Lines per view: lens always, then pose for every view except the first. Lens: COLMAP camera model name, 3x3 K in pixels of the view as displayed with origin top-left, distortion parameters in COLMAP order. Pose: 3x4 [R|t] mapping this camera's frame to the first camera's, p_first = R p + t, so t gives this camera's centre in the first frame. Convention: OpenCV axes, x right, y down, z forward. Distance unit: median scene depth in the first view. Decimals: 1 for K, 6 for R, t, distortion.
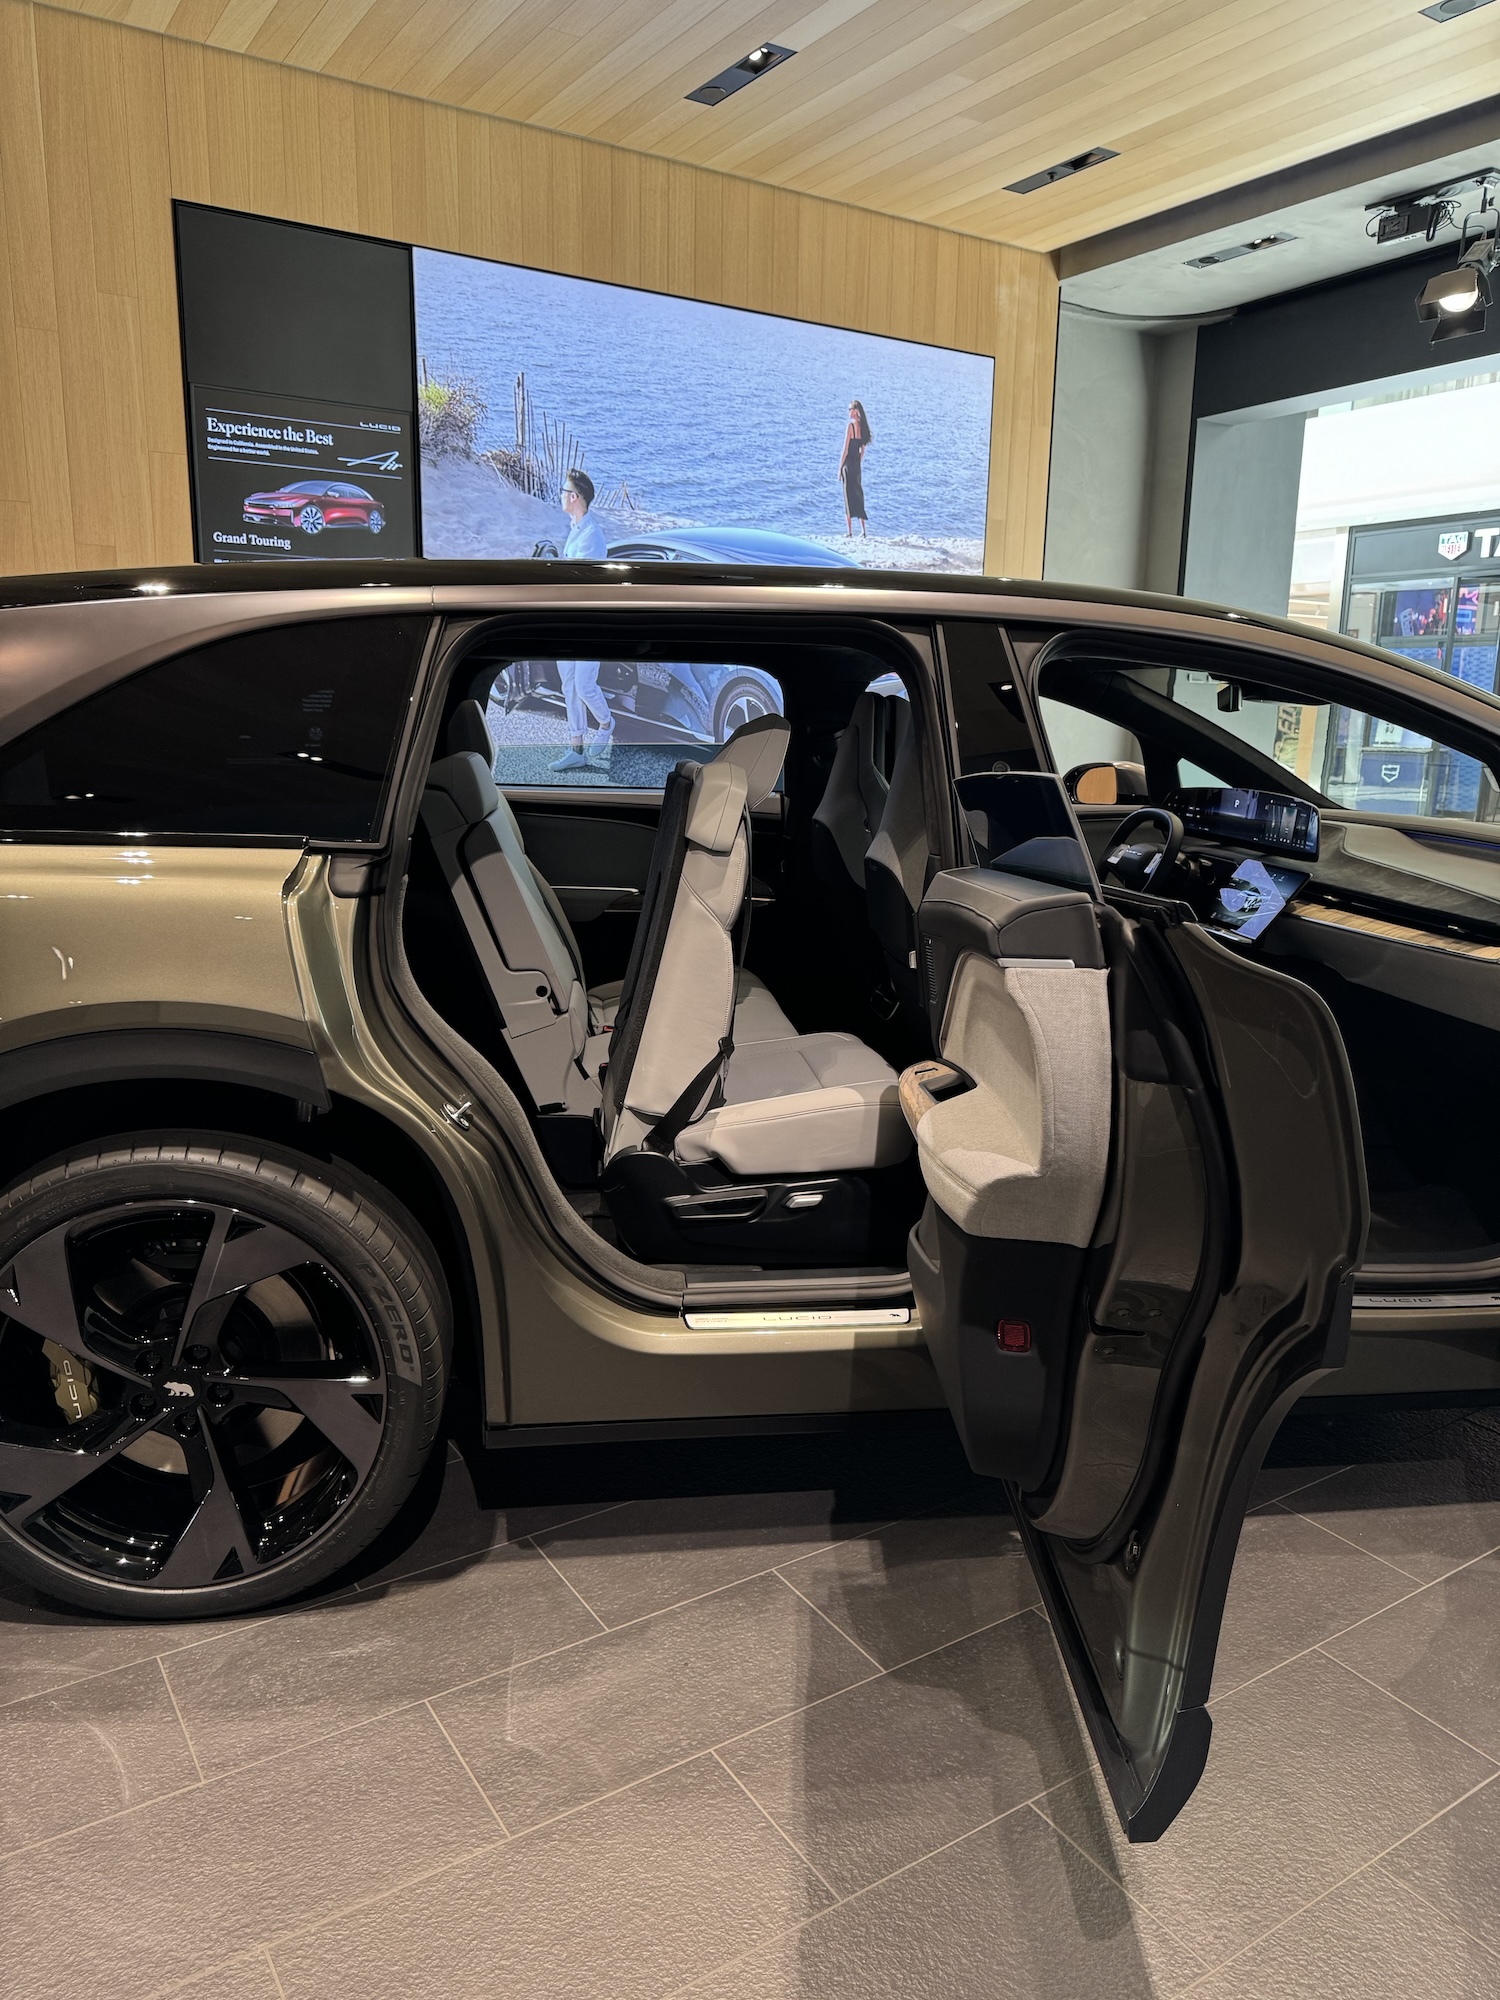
lens RADIAL K [[1424.1, 0, 753.3], [0, 1424.1, 1001.8], [0, 0, 1]] dist [0.015307, -0.017594]
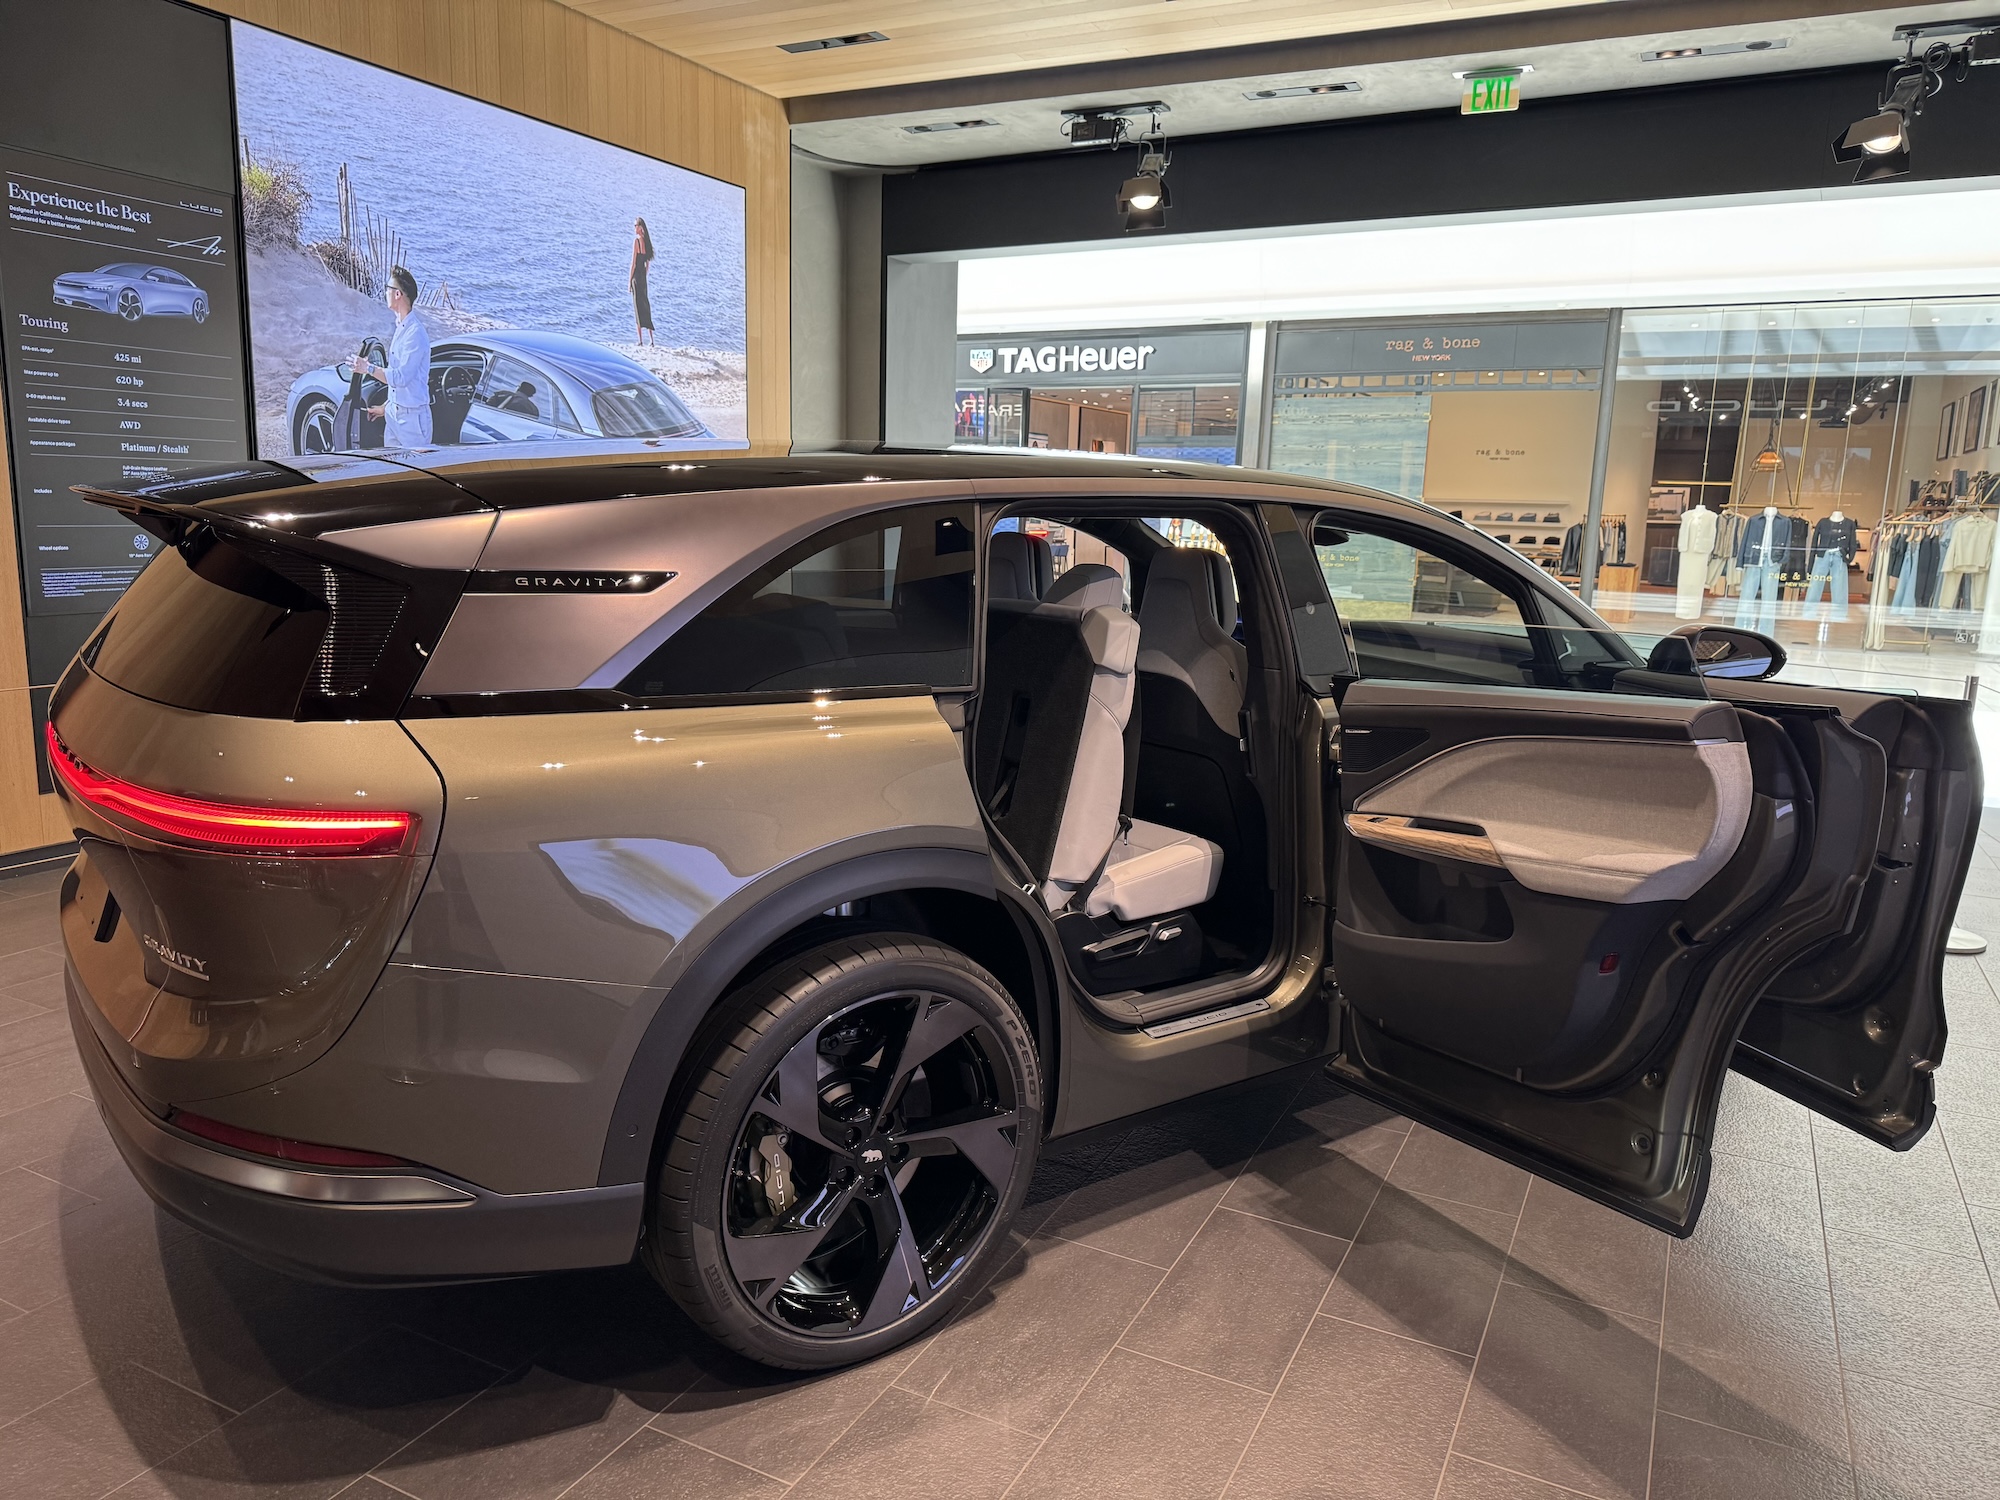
lens RADIAL K [[1424.1, 0, 987.8], [0, 1424.1, 747.8], [0, 0, 1]] dist [0.015307, -0.017594]
pose [[0.866666, -0.077646, 0.492810, -0.285612], [0.085328, 0.996329, 0.006921, -0.021076], [-0.491538, 0.036052, 0.870110, -0.027292]]
